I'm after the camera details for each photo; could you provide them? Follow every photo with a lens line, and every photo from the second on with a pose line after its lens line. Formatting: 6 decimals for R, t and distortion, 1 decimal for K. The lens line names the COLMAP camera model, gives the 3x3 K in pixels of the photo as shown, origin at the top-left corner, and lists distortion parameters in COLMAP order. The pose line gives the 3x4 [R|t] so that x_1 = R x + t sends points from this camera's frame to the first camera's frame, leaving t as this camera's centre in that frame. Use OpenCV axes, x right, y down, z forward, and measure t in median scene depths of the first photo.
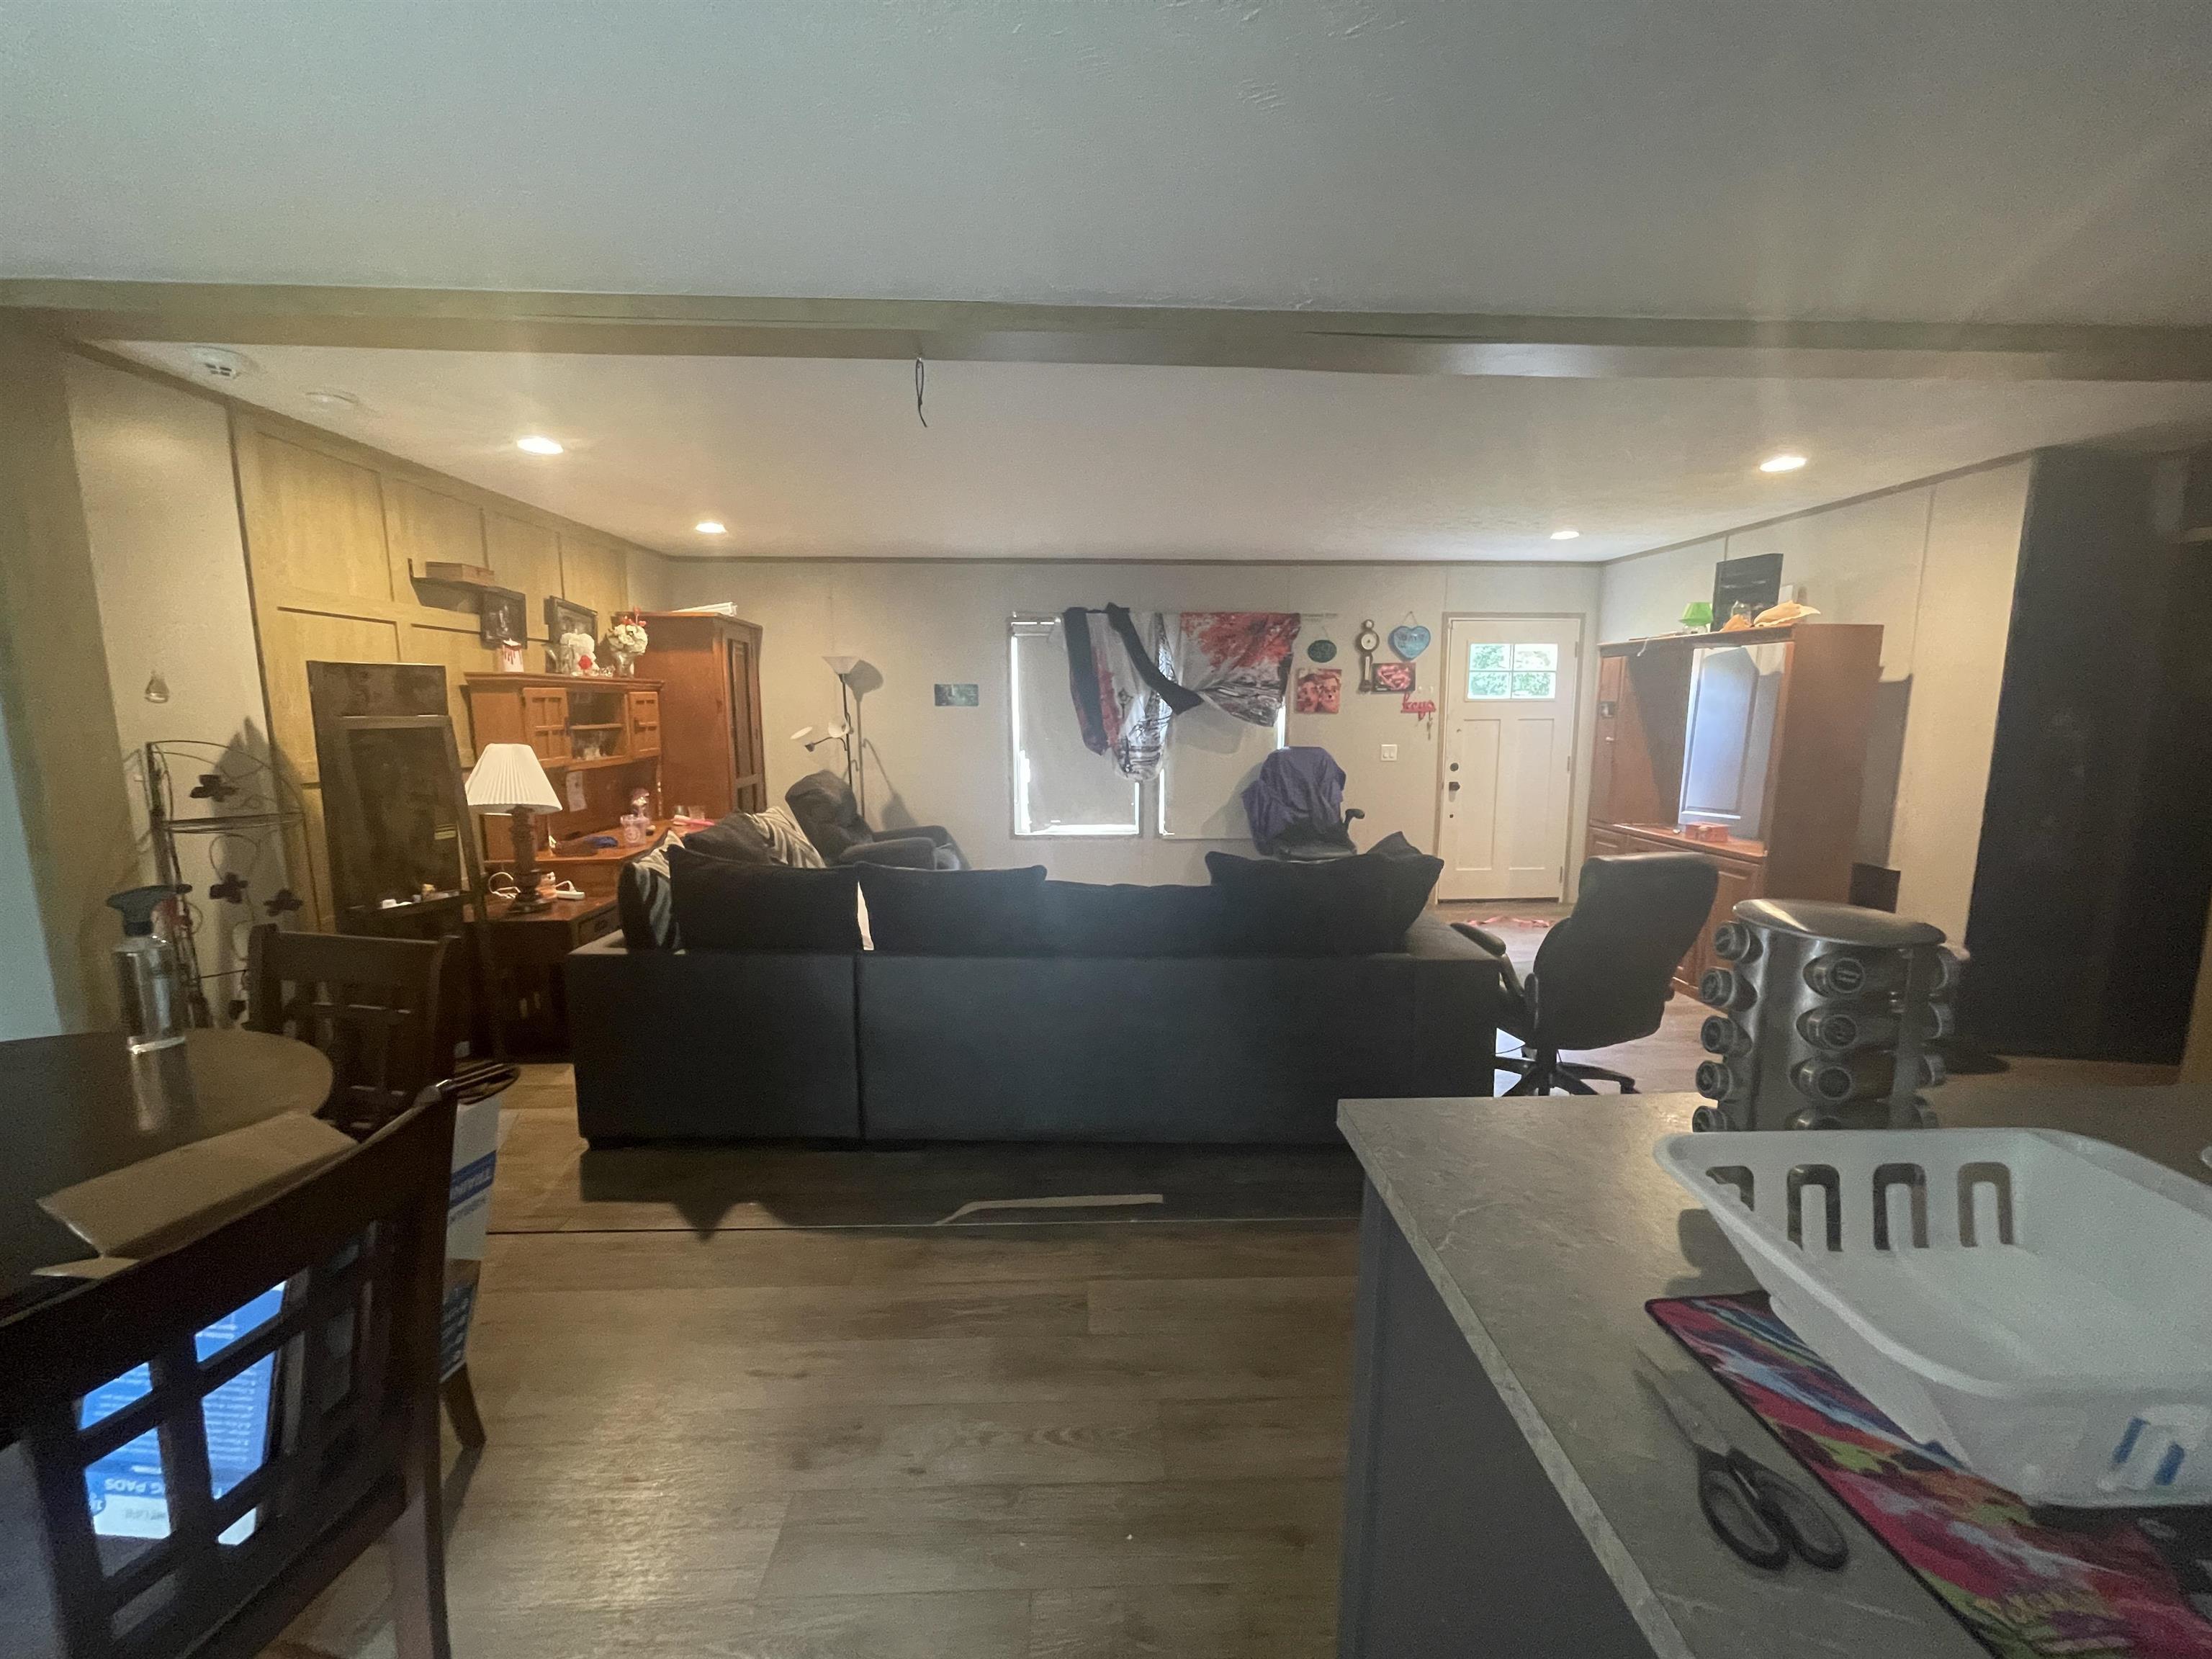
lens RADIAL K [[893.8, 0, 1119.0], [0, 893.8, 820.7], [0, 0, 1]] dist [-0.002882, -0.000225]
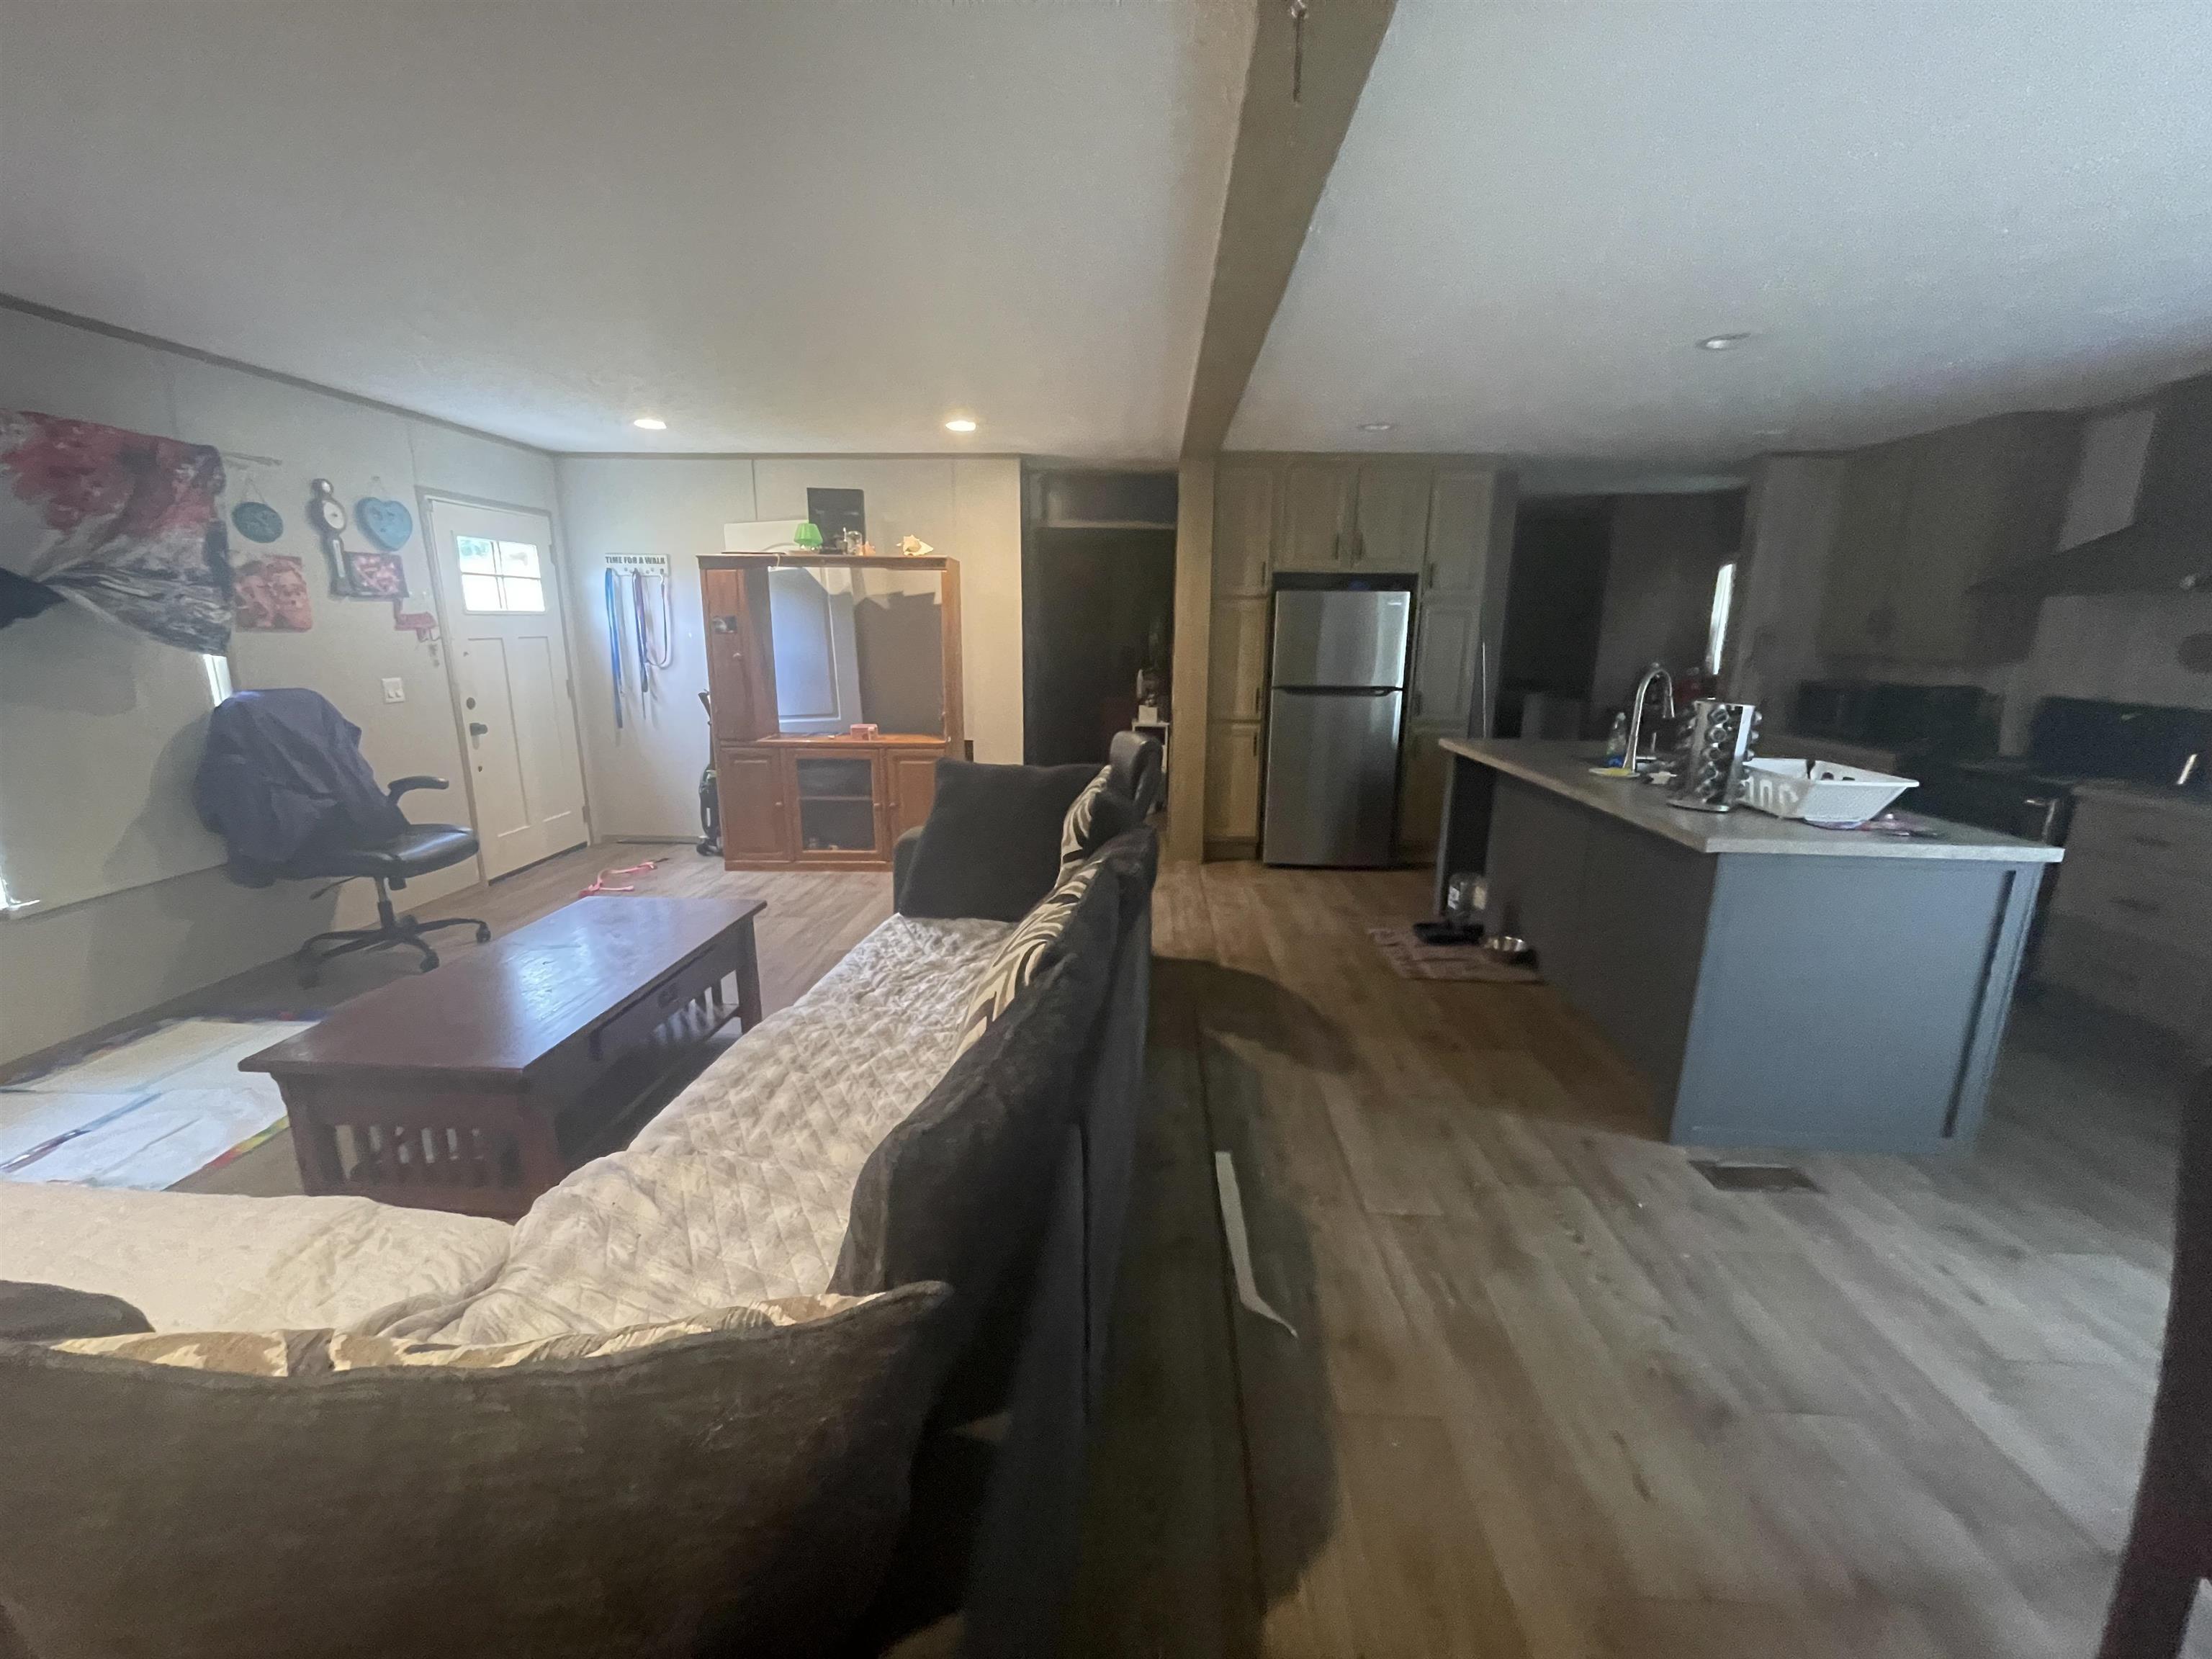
lens RADIAL K [[893.8, 0, 1110.0], [0, 893.8, 822.5], [0, 0, 1]] dist [-0.002882, -0.000225]
pose [[0.084736, -0.213809, 0.973194, -0.334674], [0.124975, 0.971274, 0.202505, -0.048505], [-0.988535, 0.104465, 0.109023, 0.409940]]
